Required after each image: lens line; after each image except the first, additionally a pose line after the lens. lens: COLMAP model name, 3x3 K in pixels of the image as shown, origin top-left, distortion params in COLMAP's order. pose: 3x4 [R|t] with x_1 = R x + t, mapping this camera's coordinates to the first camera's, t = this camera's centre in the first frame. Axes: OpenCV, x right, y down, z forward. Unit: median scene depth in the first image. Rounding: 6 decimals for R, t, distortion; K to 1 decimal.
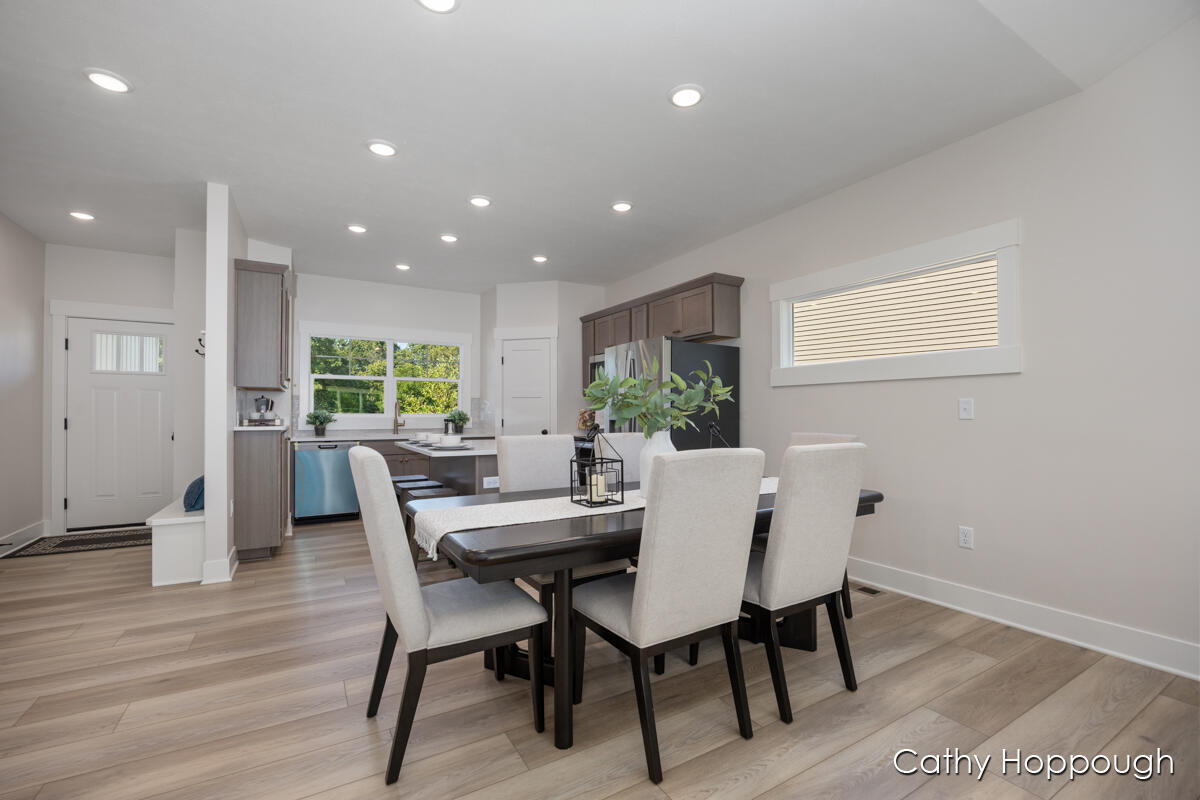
lens RADIAL K [[500.1, 0, 600.0], [0, 500.1, 400.0], [0, 0, 1]] dist [0.000330, 0.000031]
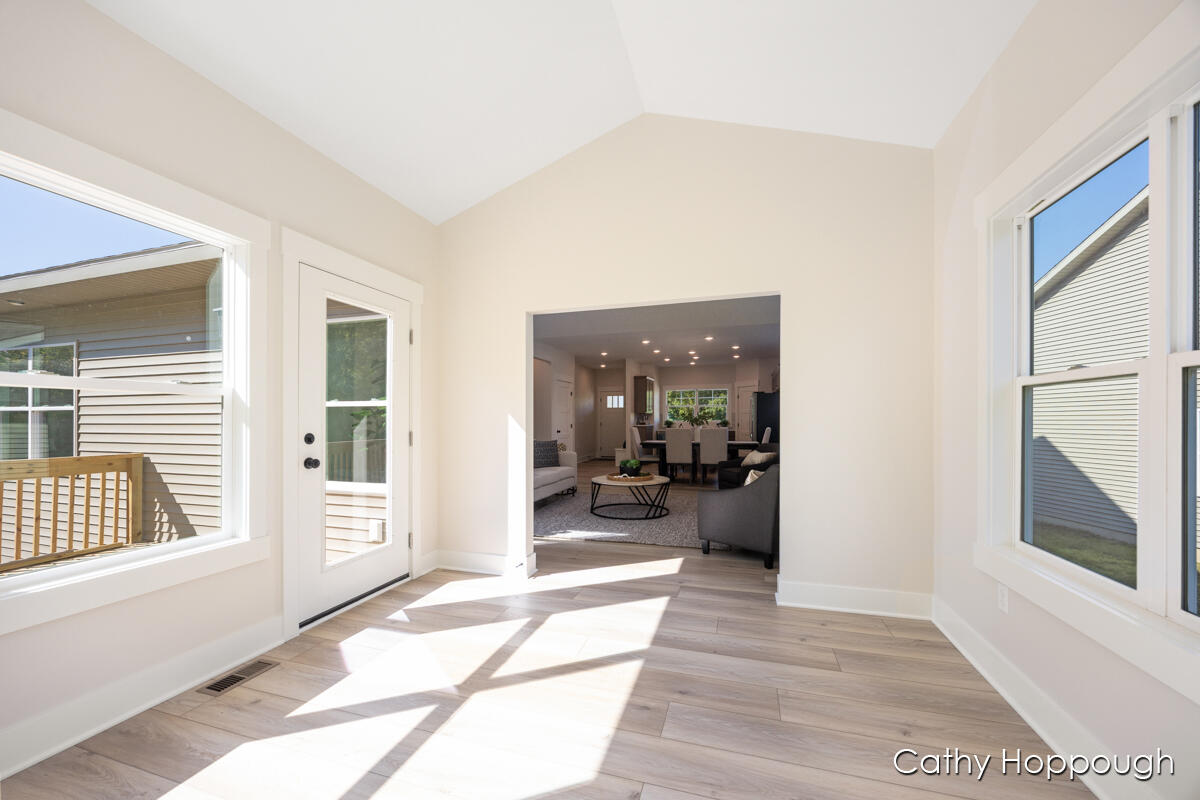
lens RADIAL K [[462.3, 0, 600.0], [0, 462.3, 400.0], [0, 0, 1]] dist [-0.000326, -0.000048]
pose [[0.669350, -0.031770, -0.742267, 1.083205], [0.010194, 0.999384, -0.033582, -0.010848], [0.742877, 0.014911, 0.669262, -0.945772]]
